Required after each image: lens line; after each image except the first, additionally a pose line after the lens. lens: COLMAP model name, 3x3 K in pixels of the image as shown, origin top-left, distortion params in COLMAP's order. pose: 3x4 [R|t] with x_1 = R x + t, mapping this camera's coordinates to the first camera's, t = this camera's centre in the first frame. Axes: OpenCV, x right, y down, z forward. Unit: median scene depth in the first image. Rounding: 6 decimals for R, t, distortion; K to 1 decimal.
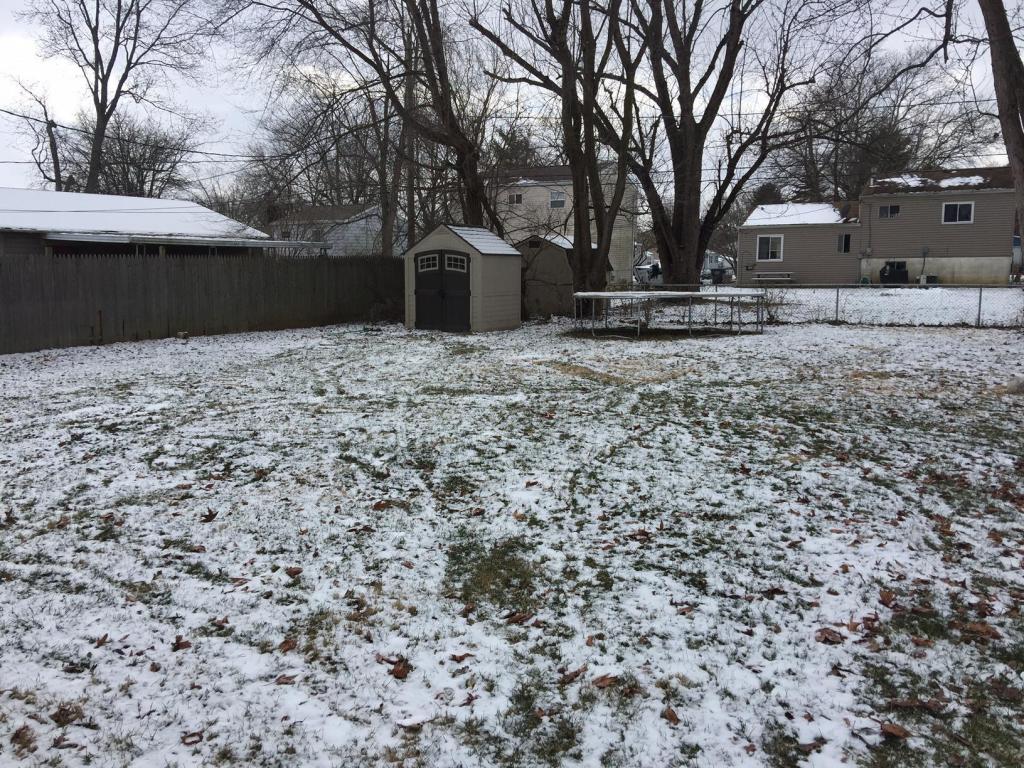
lens RADIAL K [[864.6, 0, 512.0], [0, 864.6, 379.1], [0, 0, 1]] dist [0.077439, -0.120541]
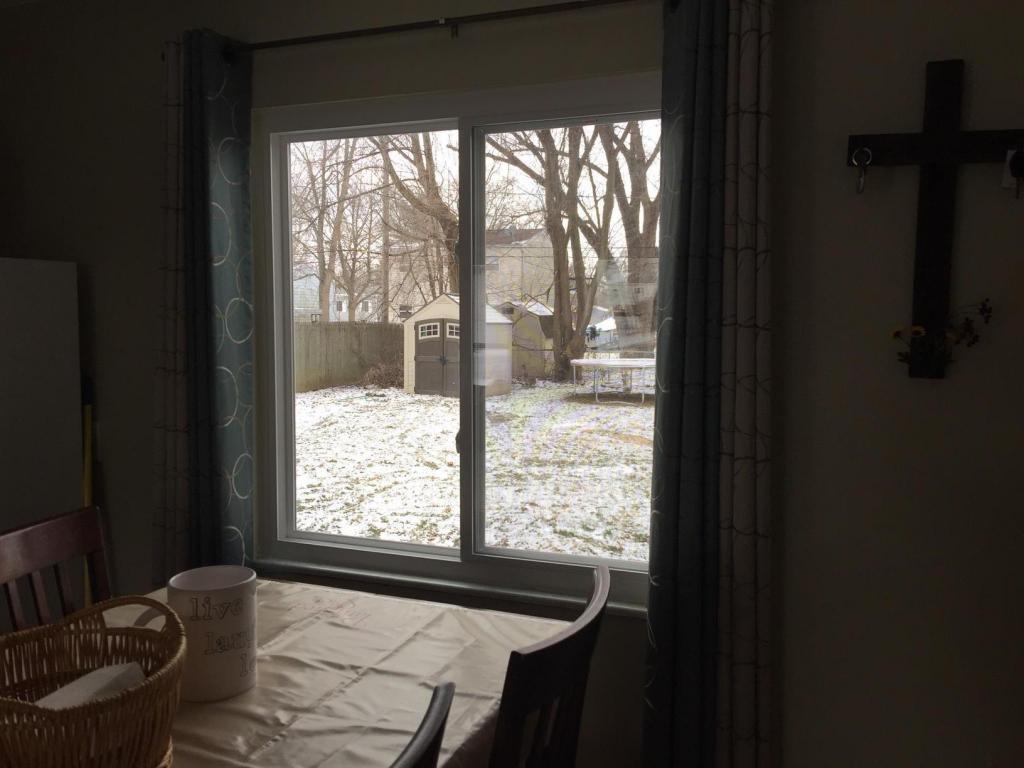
lens RADIAL K [[864.6, 0, 509.6], [0, 864.6, 385.5], [0, 0, 1]] dist [0.077439, -0.120541]
pose [[0.987751, -0.002215, 0.156022, -0.162817], [0.009898, 0.998775, -0.048484, -0.016916], [-0.155724, 0.049435, 0.986563, -0.037872]]
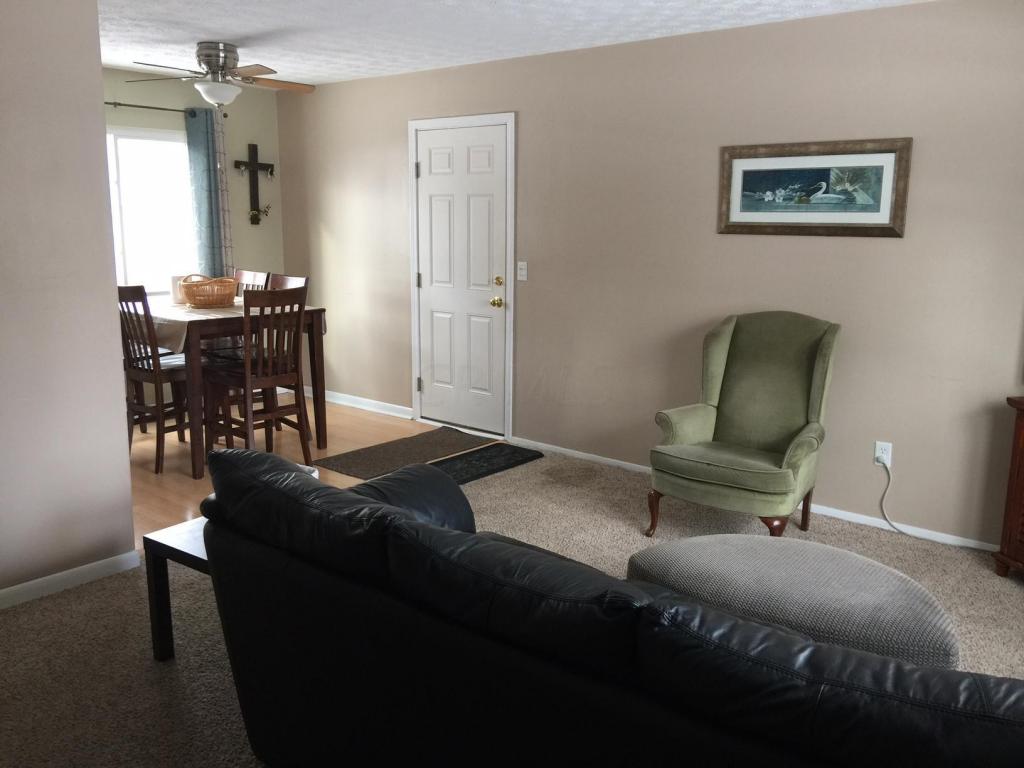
lens RADIAL K [[864.6, 0, 516.2], [0, 864.6, 385.7], [0, 0, 1]] dist [0.077439, -0.120541]
pose [[0.144822, -0.185113, 0.971988, -4.710192], [0.124299, 0.977965, 0.167732, 0.194128], [-0.981619, 0.096525, 0.164640, -1.229747]]
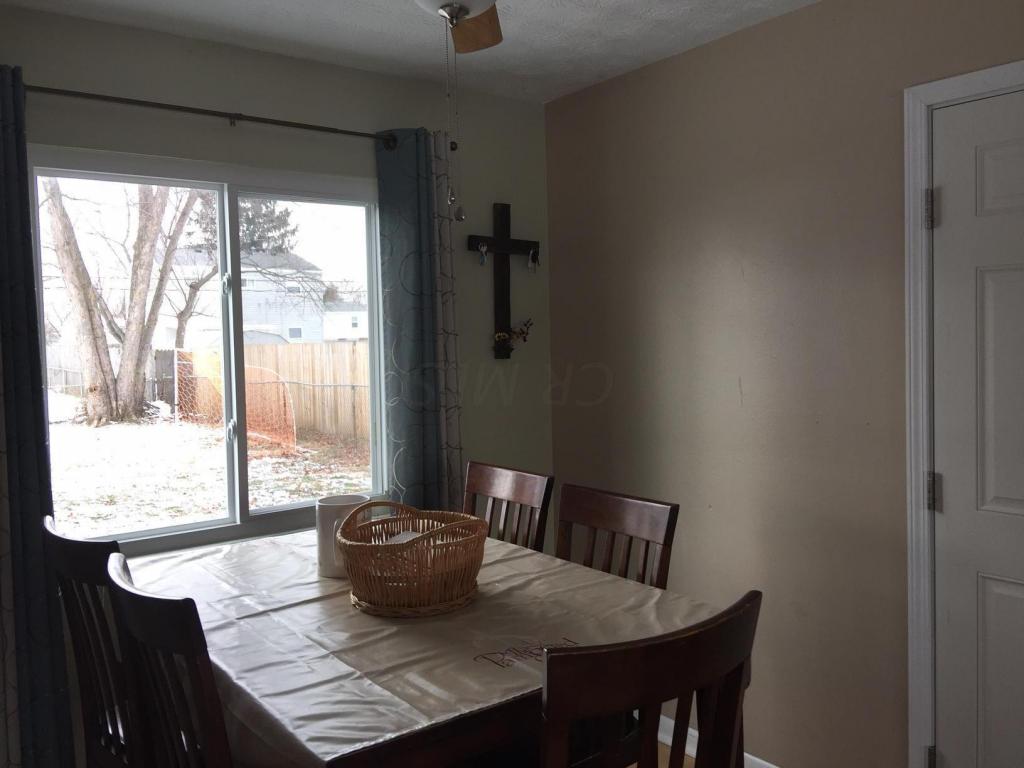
lens RADIAL K [[864.6, 0, 514.3], [0, 864.6, 381.5], [0, 0, 1]] dist [0.077439, -0.120541]
pose [[0.356875, -0.052604, 0.932670, -1.892991], [0.150185, 0.988656, -0.001705, -0.006673], [-0.922000, 0.140682, 0.360727, 0.217409]]
